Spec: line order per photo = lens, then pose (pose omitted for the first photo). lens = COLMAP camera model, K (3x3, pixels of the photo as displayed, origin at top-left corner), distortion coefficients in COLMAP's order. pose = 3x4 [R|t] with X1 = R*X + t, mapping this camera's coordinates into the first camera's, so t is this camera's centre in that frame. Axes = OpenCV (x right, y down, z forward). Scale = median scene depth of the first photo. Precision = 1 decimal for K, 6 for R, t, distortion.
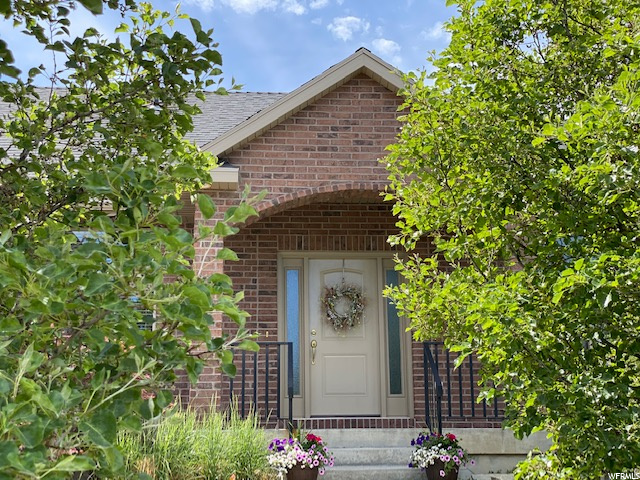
lens RADIAL K [[971.8, 0, 320.0], [0, 971.8, 239.3], [0, 0, 1]] dist [0.054584, 0.000000]
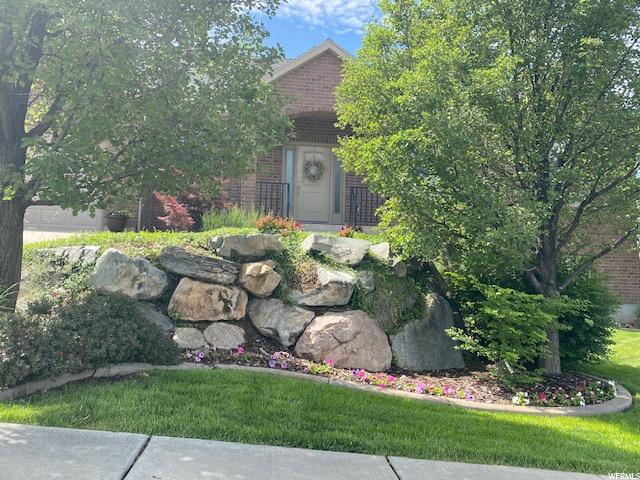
lens RADIAL K [[534.1, 0, 318.2], [0, 534.1, 242.2], [0, 0, 1]] dist [0.006704, -0.001665]
pose [[0.998435, 0.040572, 0.038479, -0.010649], [-0.046868, 0.982520, 0.180161, 0.042119], [-0.030497, -0.181683, 0.982884, -0.350870]]
